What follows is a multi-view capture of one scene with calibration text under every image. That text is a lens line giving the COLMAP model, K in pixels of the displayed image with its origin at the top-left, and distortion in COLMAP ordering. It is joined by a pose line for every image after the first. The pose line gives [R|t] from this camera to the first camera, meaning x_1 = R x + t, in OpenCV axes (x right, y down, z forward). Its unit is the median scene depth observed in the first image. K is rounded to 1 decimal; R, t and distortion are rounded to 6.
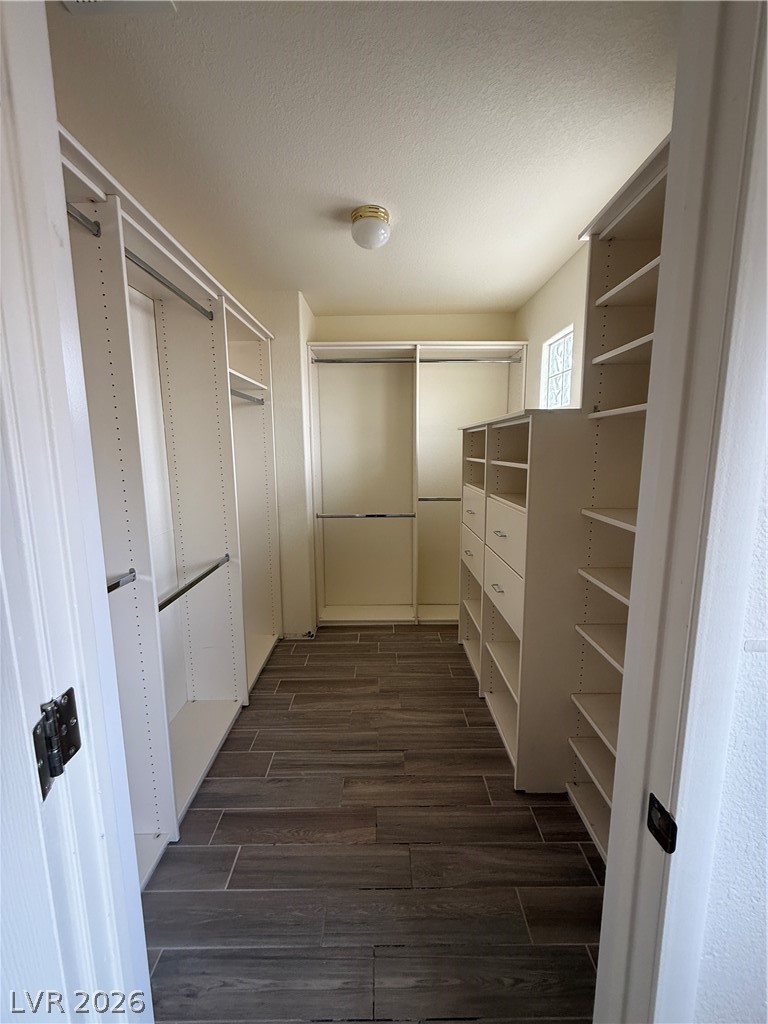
lens RADIAL K [[407.8, 0, 384.7], [0, 407.8, 512.2], [0, 0, 1]] dist [-0.000952, -0.000237]
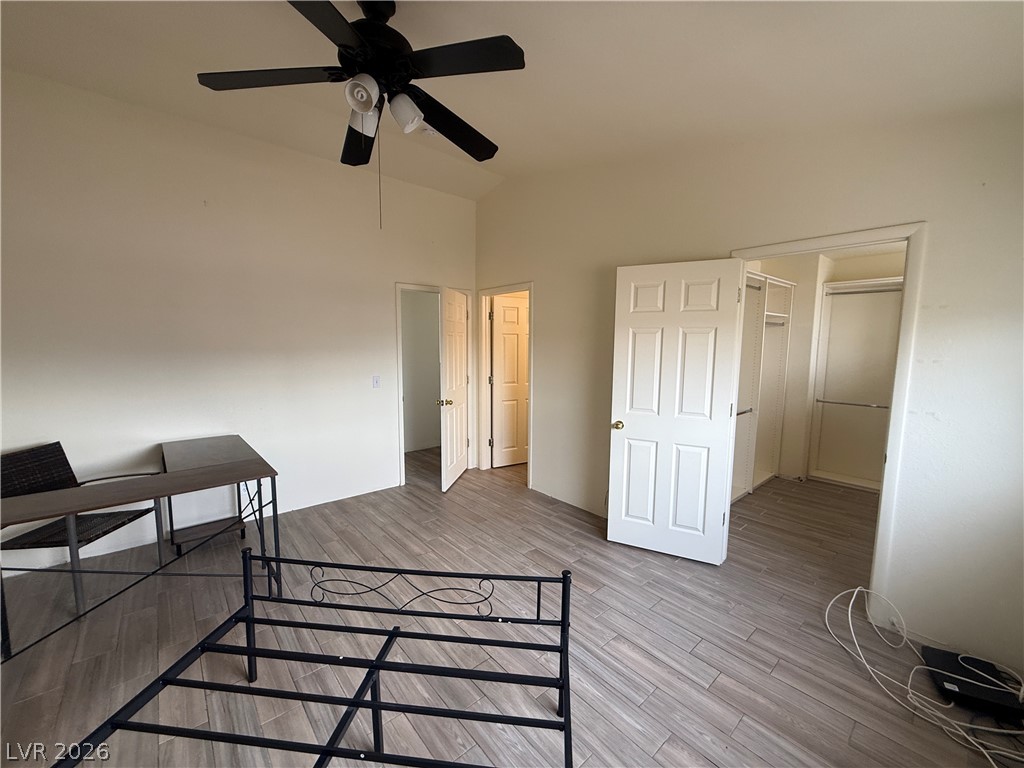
lens RADIAL K [[407.8, 0, 508.4], [0, 407.8, 381.0], [0, 0, 1]] dist [-0.000952, -0.000237]
pose [[0.647268, 0.090302, -0.756895, 0.227194], [-0.130325, 0.991448, 0.006836, 0.081127], [0.751039, 0.094218, 0.653501, -0.815838]]
